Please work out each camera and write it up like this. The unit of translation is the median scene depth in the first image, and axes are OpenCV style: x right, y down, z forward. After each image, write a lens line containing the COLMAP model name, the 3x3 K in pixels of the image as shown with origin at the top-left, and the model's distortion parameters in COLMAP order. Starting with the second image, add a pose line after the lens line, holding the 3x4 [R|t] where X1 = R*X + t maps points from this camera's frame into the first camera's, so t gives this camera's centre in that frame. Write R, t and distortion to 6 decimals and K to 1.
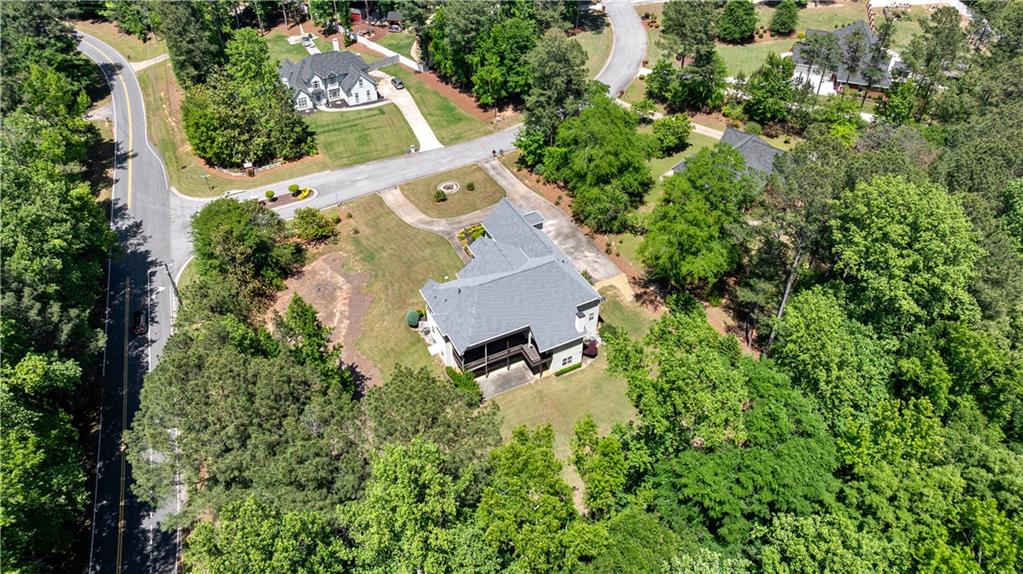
lens RADIAL K [[718.5, 0, 516.1], [0, 718.5, 287.0], [0, 0, 1]] dist [-0.041880, 0.048697]
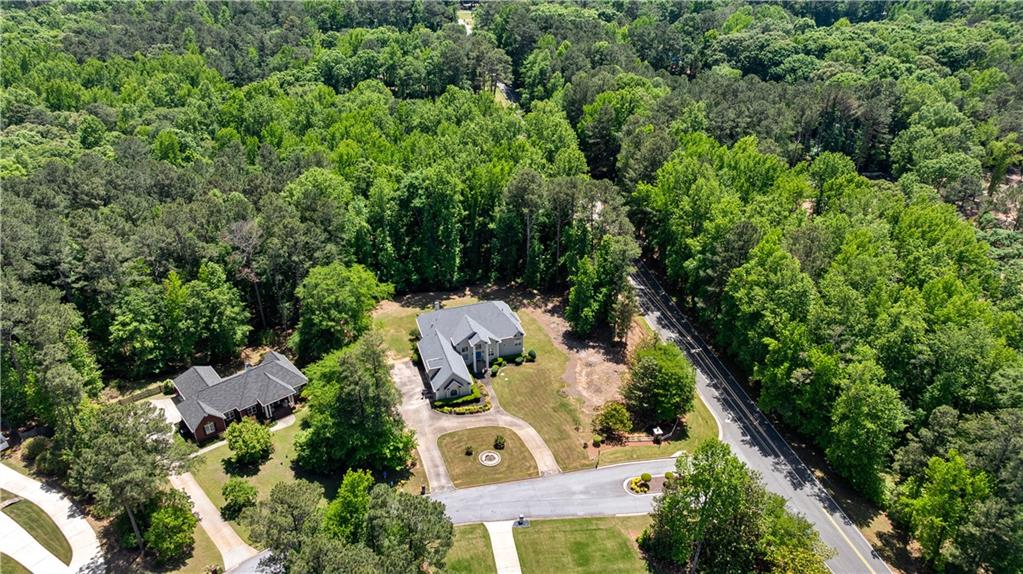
lens RADIAL K [[718.5, 0, 516.1], [0, 718.5, 287.0], [0, 0, 1]] dist [-0.041880, 0.048697]
pose [[-0.986553, -0.084130, 0.140124, -0.224431], [0.101370, 0.357551, 0.928376, -1.031209], [-0.128205, 0.930097, -0.344215, 1.000290]]
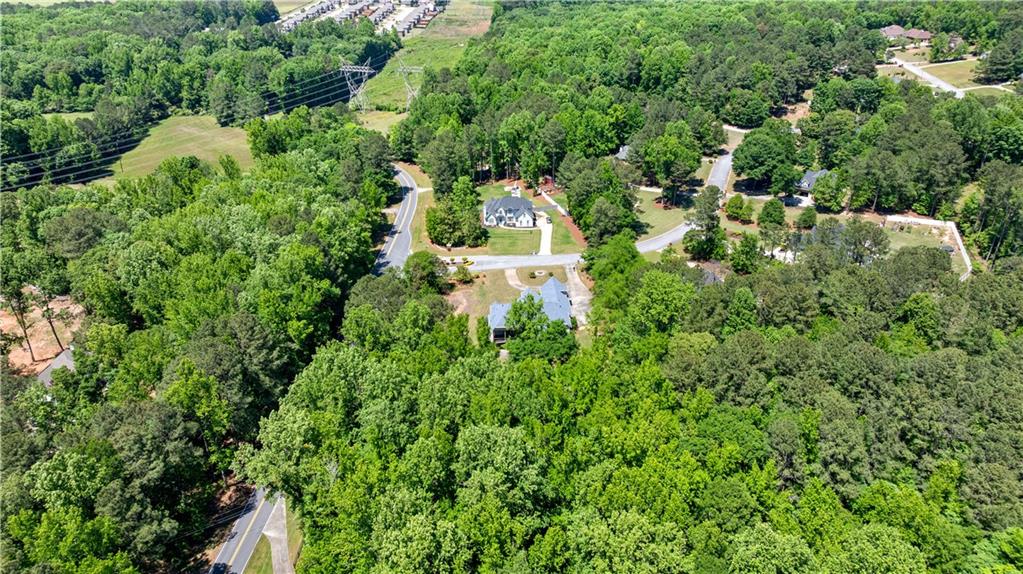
lens RADIAL K [[718.5, 0, 516.1], [0, 718.5, 287.0], [0, 0, 1]] dist [-0.041880, 0.048697]
pose [[0.911075, 0.181273, -0.370245, 0.472751], [-0.259284, 0.950216, -0.172802, 0.200512], [0.320489, 0.253434, 0.912720, -0.595740]]
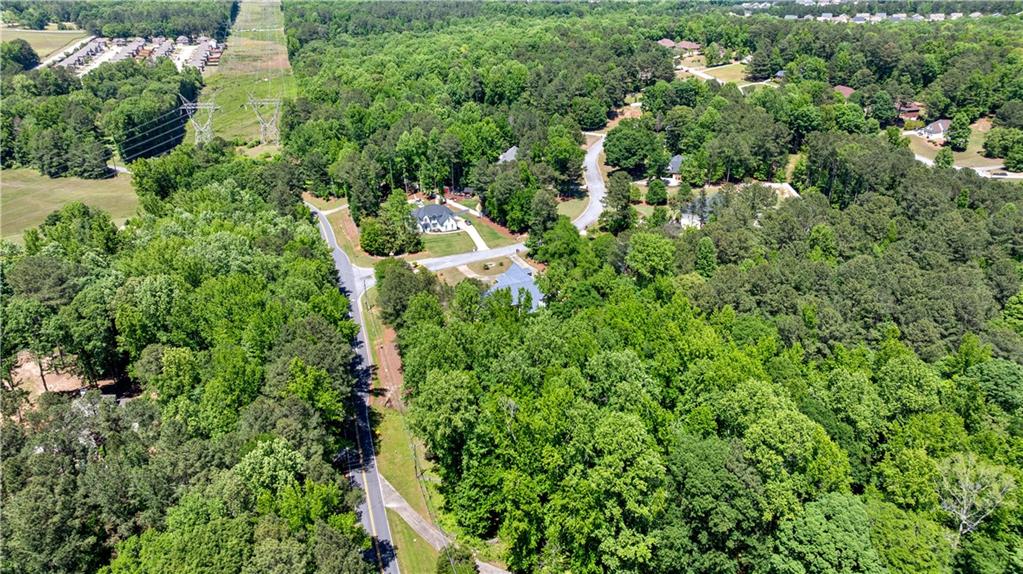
lens RADIAL K [[718.5, 0, 516.1], [0, 718.5, 287.0], [0, 0, 1]] dist [-0.041880, 0.048697]
pose [[0.996233, 0.024998, -0.083034, 0.131650], [-0.045582, 0.965546, -0.256208, 0.391353], [0.073768, 0.259028, 0.963049, -0.828735]]
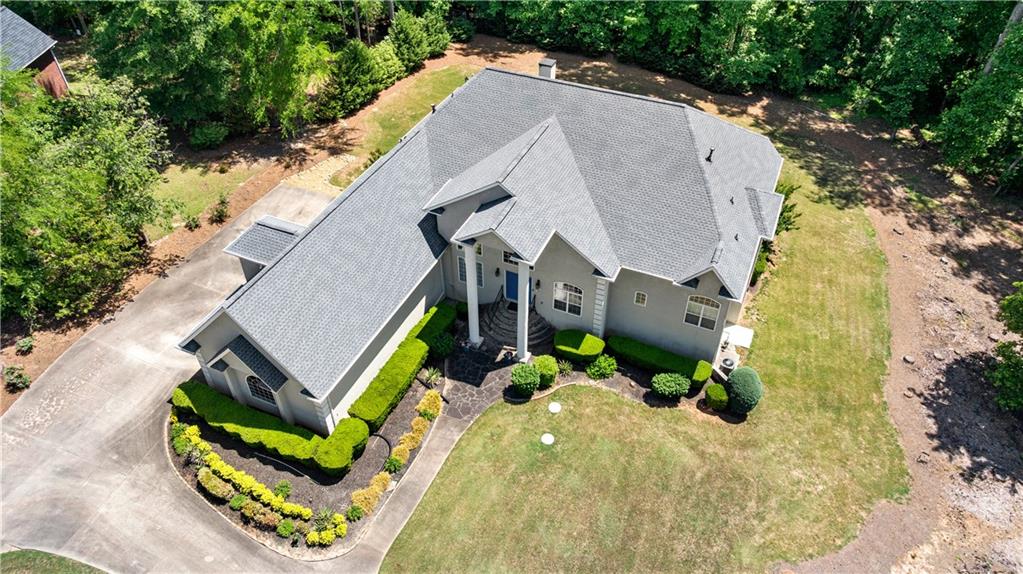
lens RADIAL K [[727.7, 0, 517.4], [0, 727.7, 272.5], [0, 0, 1]] dist [-0.025717, 0.001725]
pose [[-0.636233, -0.510654, 0.578308, -0.178521], [0.487980, 0.314233, 0.814330, -0.227092], [-0.597564, 0.800306, 0.049264, 0.716766]]
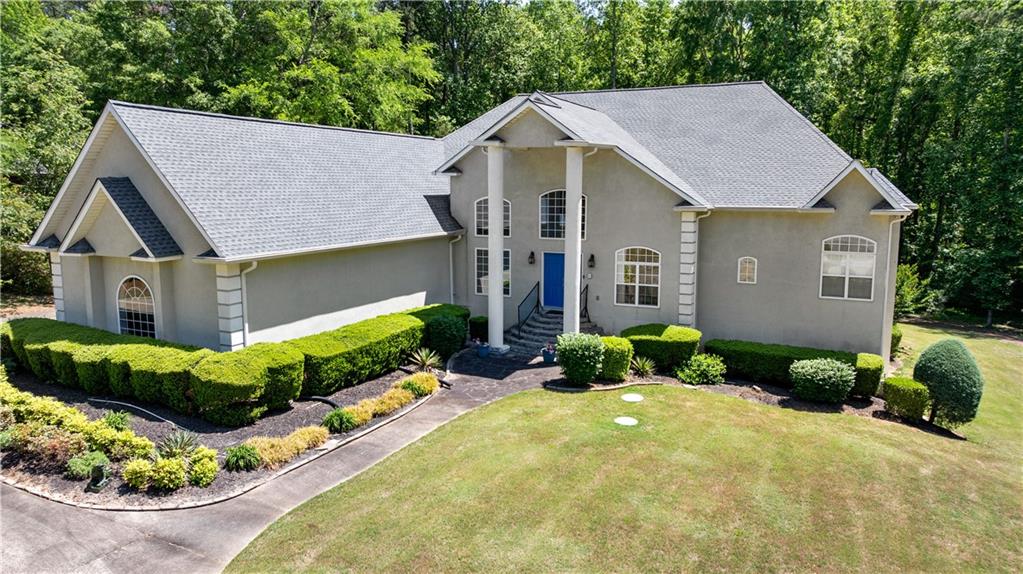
lens RADIAL K [[718.5, 0, 516.1], [0, 718.5, 287.0], [0, 0, 1]] dist [-0.041880, 0.048697]
pose [[-0.615580, -0.117350, 0.779288, -0.160667], [0.503202, 0.702495, 0.503278, -0.102882], [-0.606506, 0.701947, -0.373391, 0.809887]]
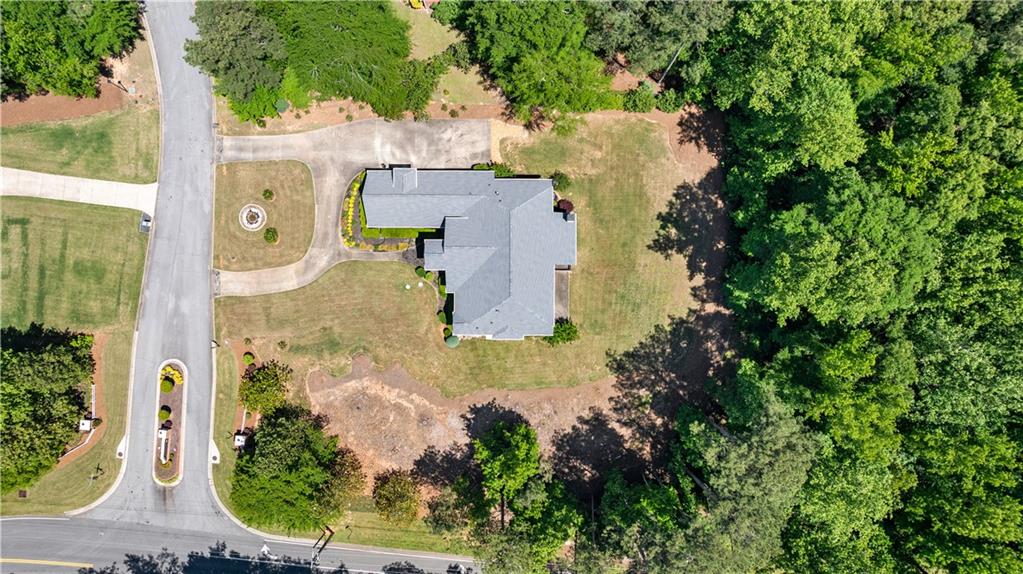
lens RADIAL K [[718.5, 0, 516.1], [0, 718.5, 287.0], [0, 0, 1]] dist [-0.041880, 0.048697]
pose [[0.458134, -0.888862, -0.006130, -0.020156], [0.579834, 0.293615, 0.759988, -0.499571], [-0.673725, -0.351731, 0.649908, 0.219620]]
